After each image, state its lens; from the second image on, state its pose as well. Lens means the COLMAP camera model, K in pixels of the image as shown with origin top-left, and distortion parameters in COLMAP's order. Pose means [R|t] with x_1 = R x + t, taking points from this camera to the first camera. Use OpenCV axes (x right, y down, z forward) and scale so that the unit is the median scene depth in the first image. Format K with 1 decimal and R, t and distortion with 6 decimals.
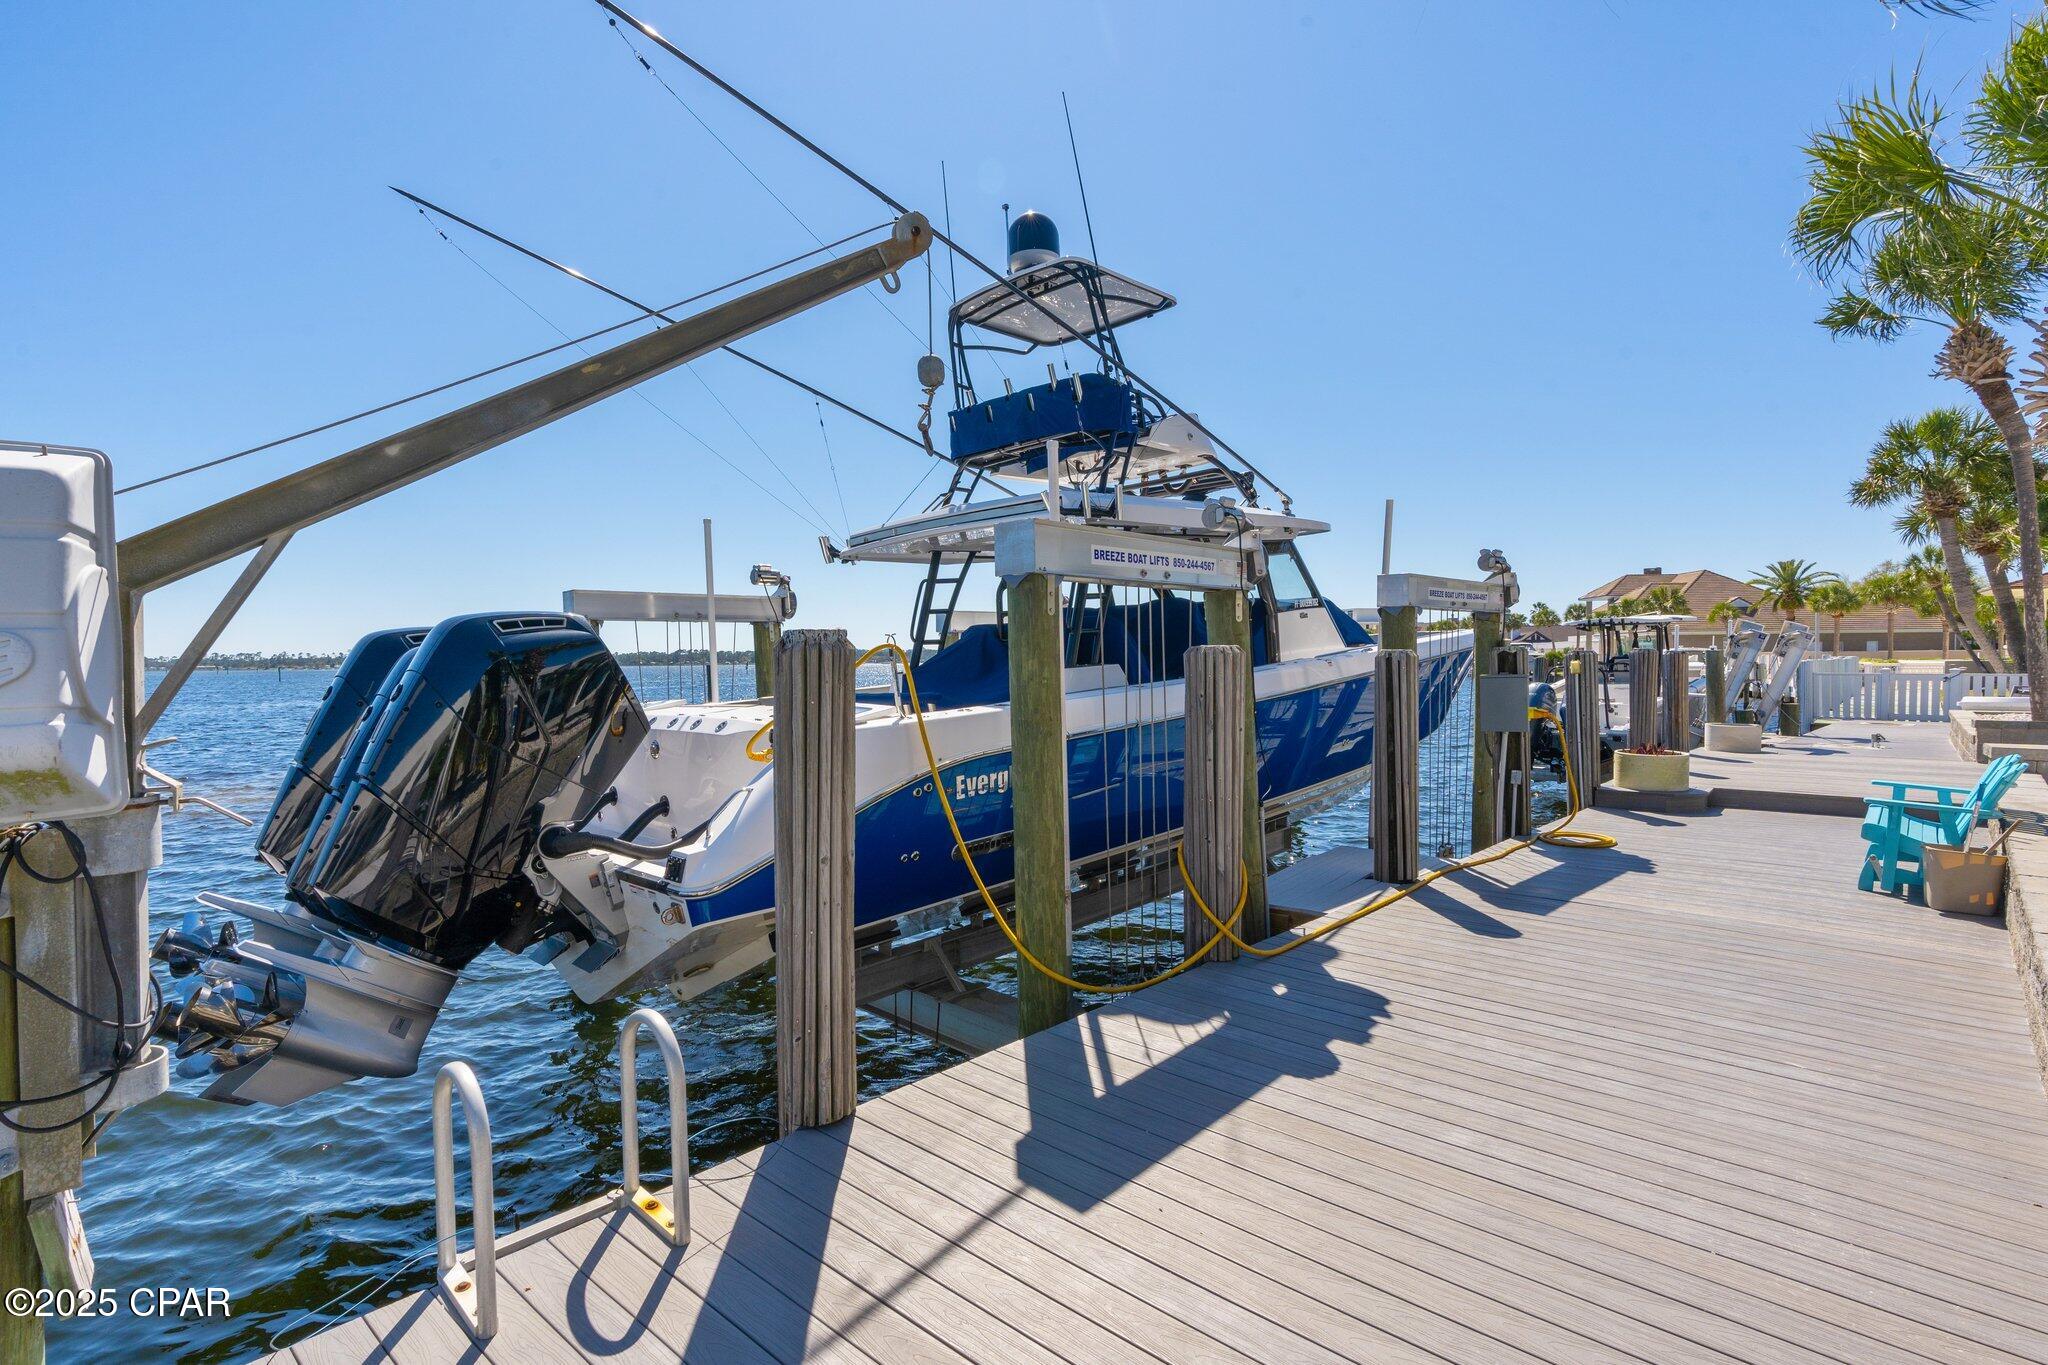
lens RADIAL K [[1009.1, 0, 1017.6], [0, 1009.1, 681.1], [0, 0, 1]] dist [0.003135, 0.000141]
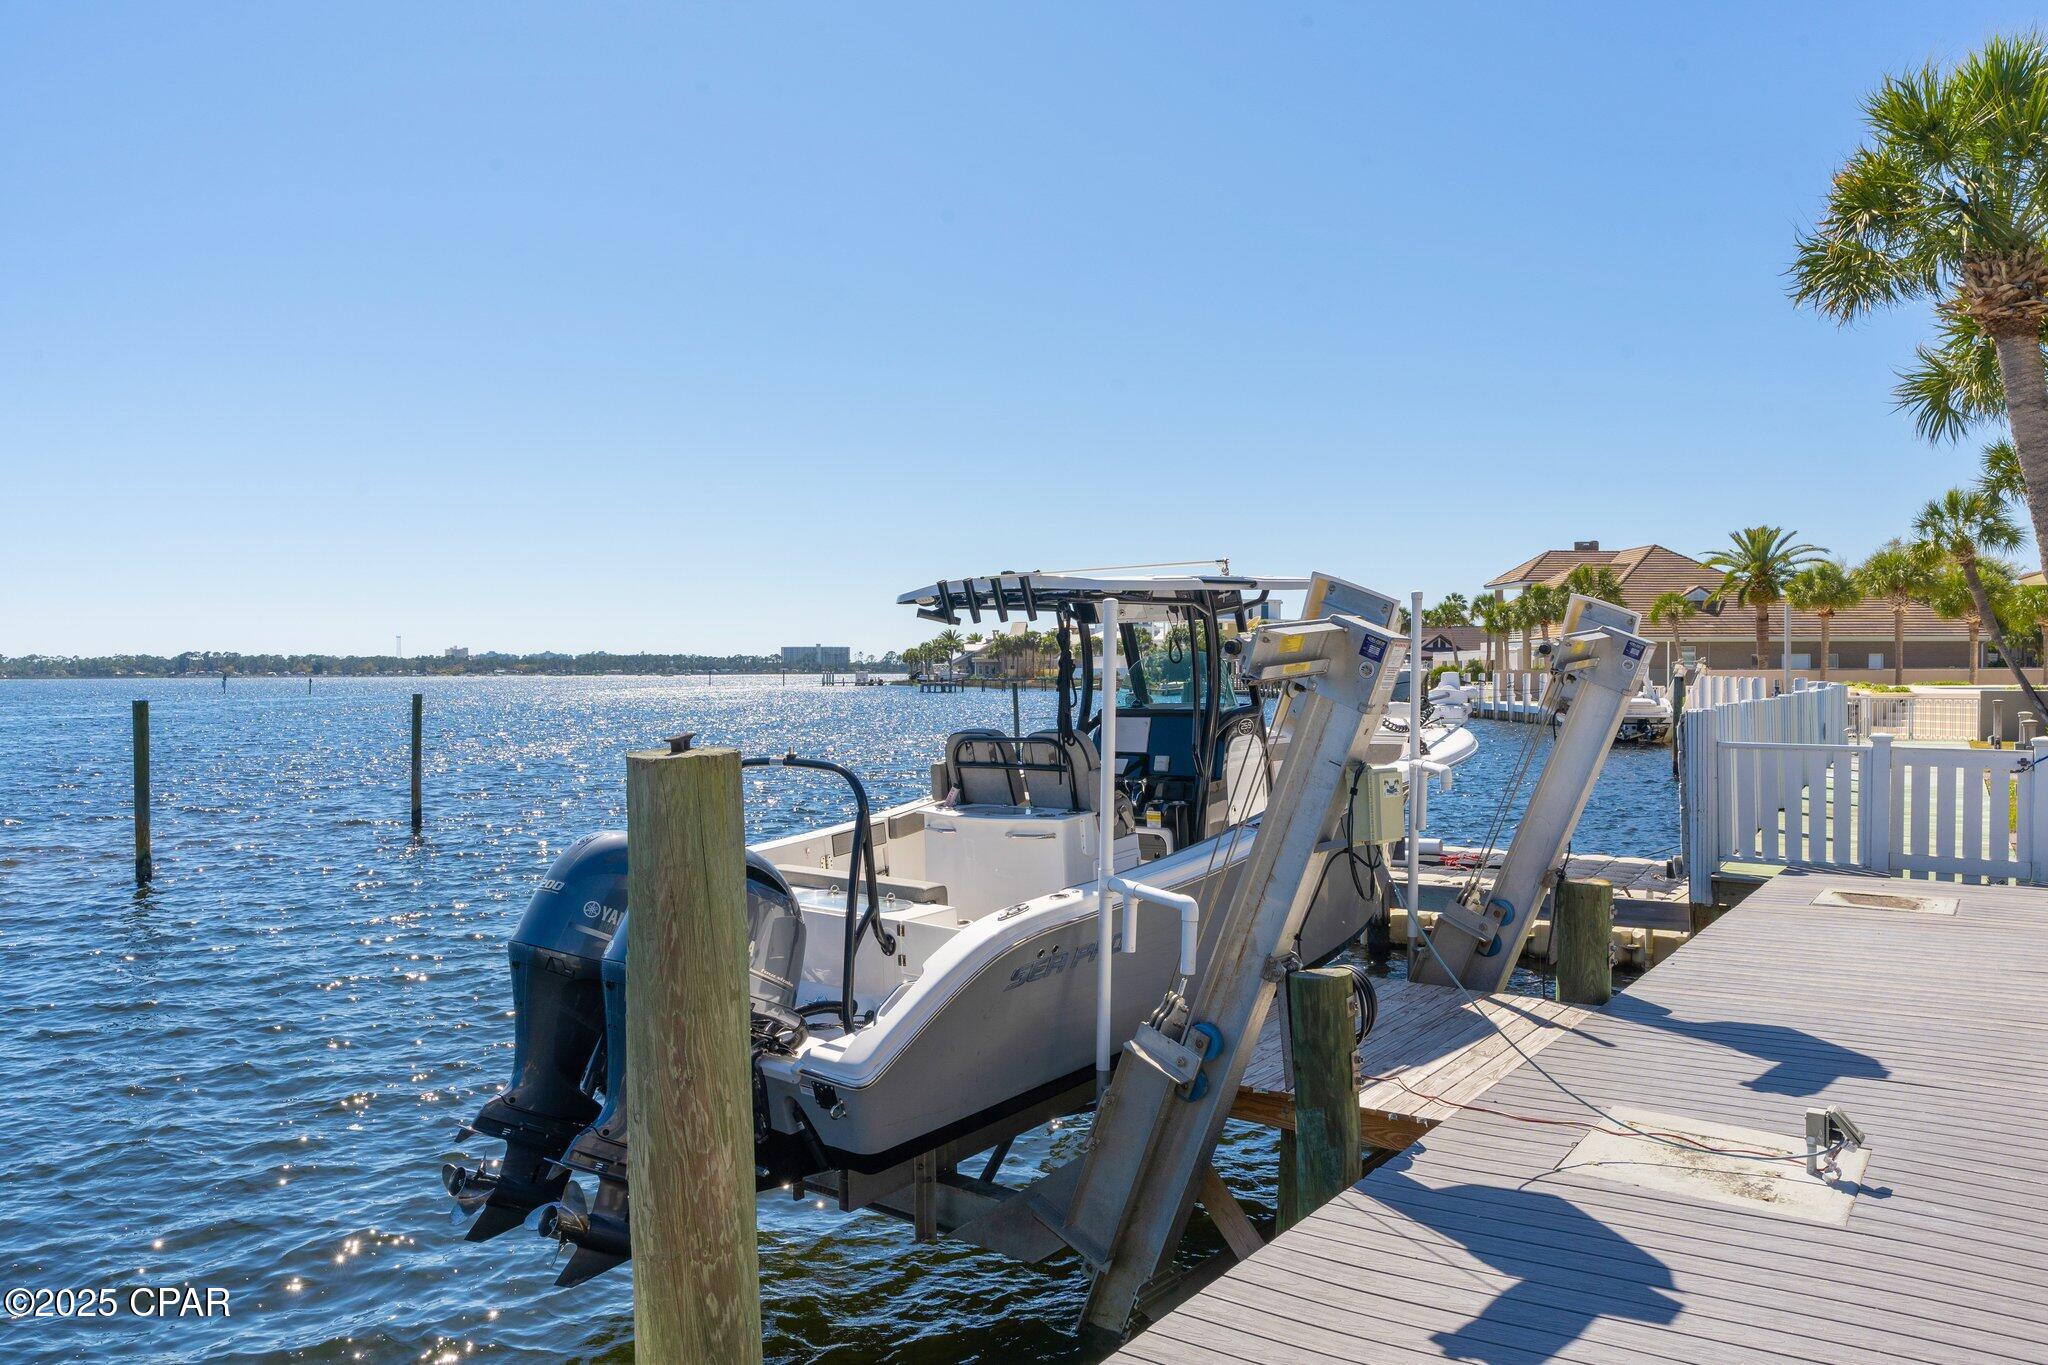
lens RADIAL K [[1469.4, 0, 1027.8], [0, 1469.4, 680.1], [0, 0, 1]] dist [-0.005425, 0.000275]
pose [[0.984745, 0.002945, 0.173979, 0.143781], [-0.000313, 0.999885, -0.015155, -0.008143], [-0.174004, 0.014870, 0.984633, 0.165069]]
